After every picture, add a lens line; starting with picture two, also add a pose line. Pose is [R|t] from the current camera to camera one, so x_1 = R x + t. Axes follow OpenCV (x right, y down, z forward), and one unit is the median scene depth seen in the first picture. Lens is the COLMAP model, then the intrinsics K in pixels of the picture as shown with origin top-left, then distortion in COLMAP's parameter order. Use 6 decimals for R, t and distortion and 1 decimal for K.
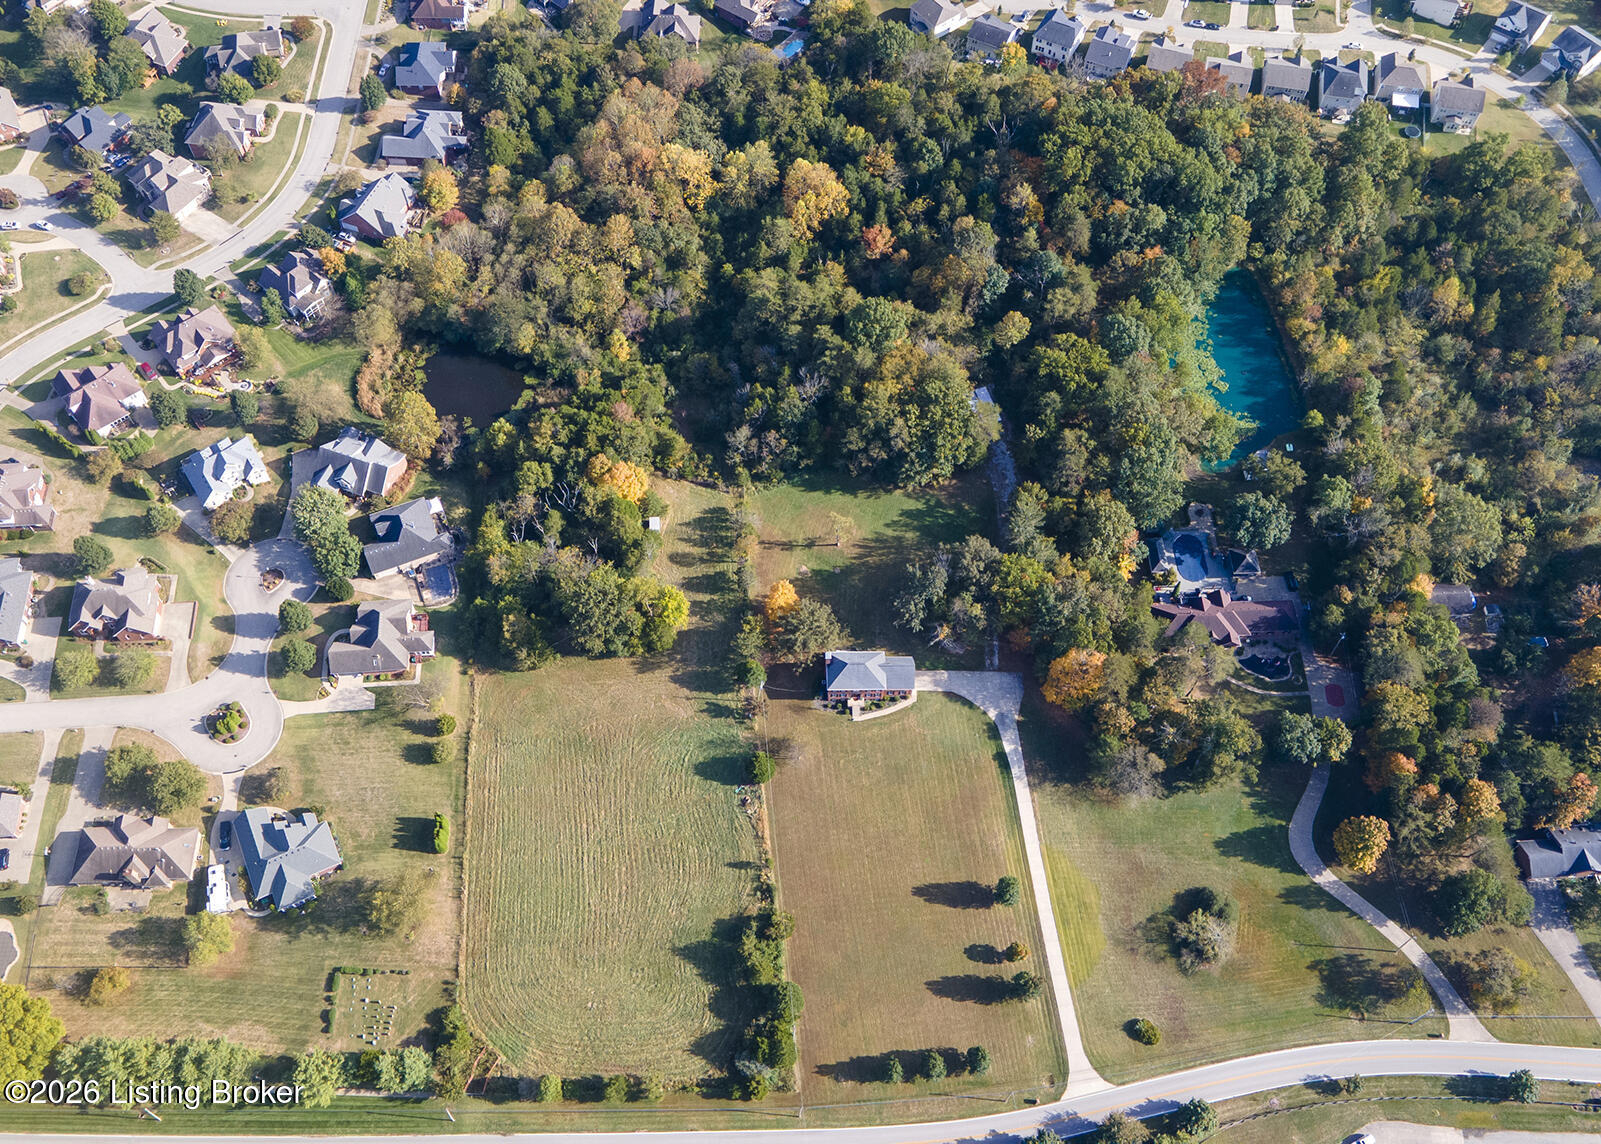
lens RADIAL K [[1441.9, 0, 800.5], [0, 1441.9, 572.0], [0, 0, 1]] dist [0.113857, -0.293013]
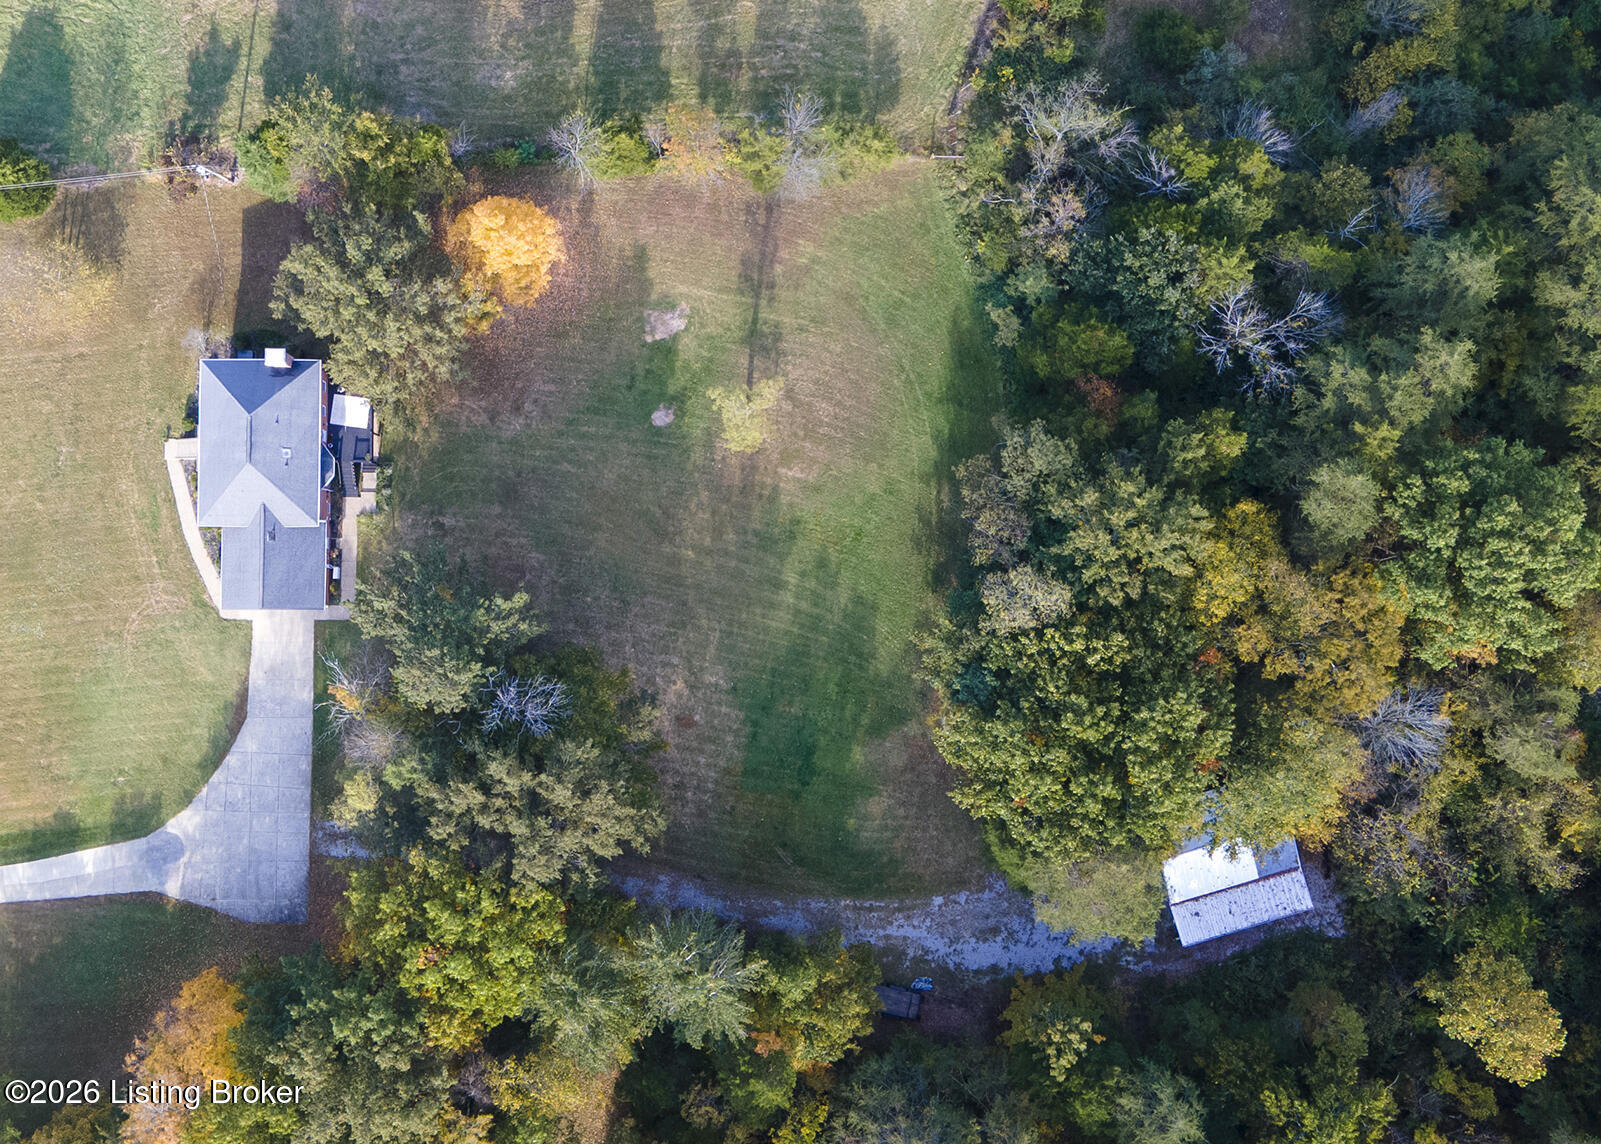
lens RADIAL K [[1833.4, 0, 725.4], [0, 1833.4, 487.7], [0, 0, 1]] dist [0.096680, -0.365685]
pose [[-0.019678, 0.998257, -0.055642, 0.071828], [-0.863166, 0.011122, 0.504798, -0.256039], [0.504537, 0.057961, 0.861442, 0.676791]]
